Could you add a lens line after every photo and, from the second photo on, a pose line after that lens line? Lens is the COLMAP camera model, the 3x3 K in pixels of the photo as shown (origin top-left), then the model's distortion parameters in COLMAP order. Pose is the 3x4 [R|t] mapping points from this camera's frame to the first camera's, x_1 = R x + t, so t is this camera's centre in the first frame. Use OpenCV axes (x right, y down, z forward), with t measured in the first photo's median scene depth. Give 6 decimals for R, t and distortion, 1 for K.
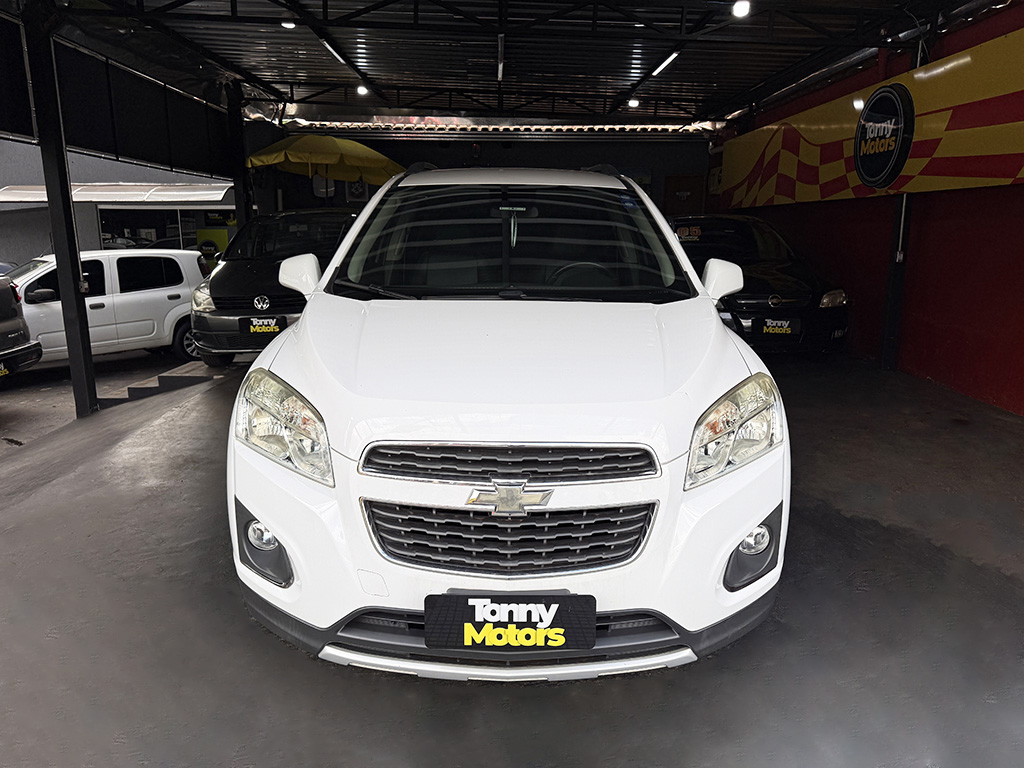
lens RADIAL K [[705.1, 0, 512.0], [0, 705.1, 384.0], [0, 0, 1]] dist [0.037633, -0.036614]
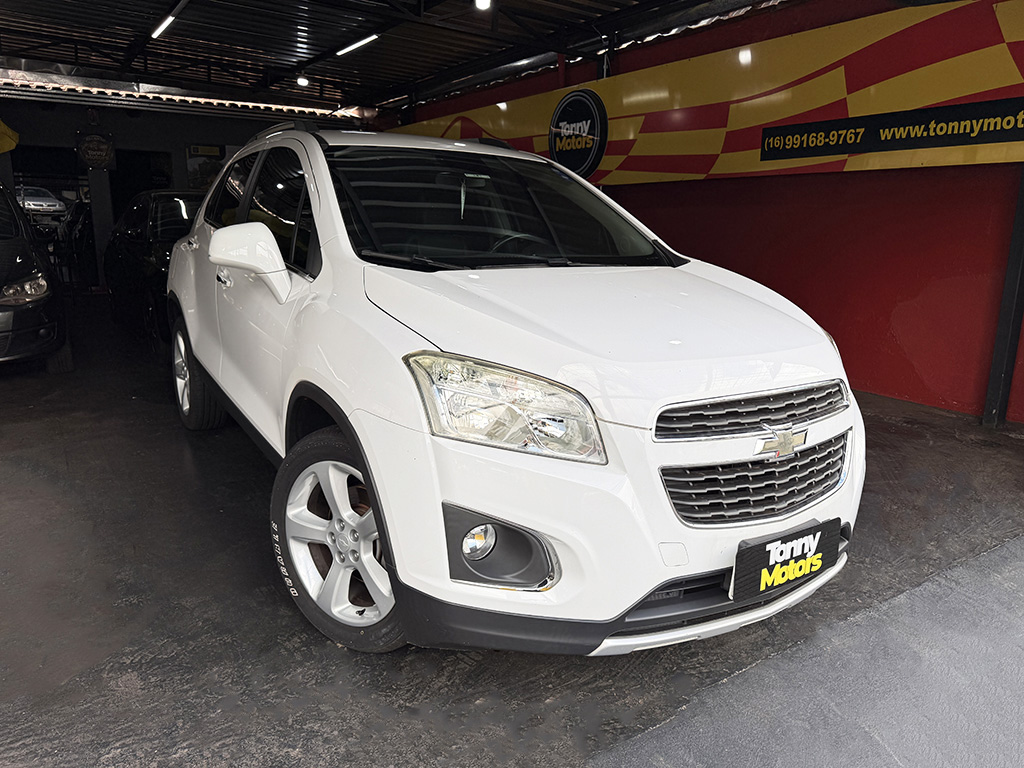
lens RADIAL K [[705.1, 0, 512.0], [0, 705.1, 384.0], [0, 0, 1]] dist [0.037633, -0.036614]
pose [[0.853932, -0.107002, 0.509264, -0.846236], [0.100612, 0.994115, 0.040168, -0.006822], [-0.510565, 0.016937, 0.859672, 0.288972]]
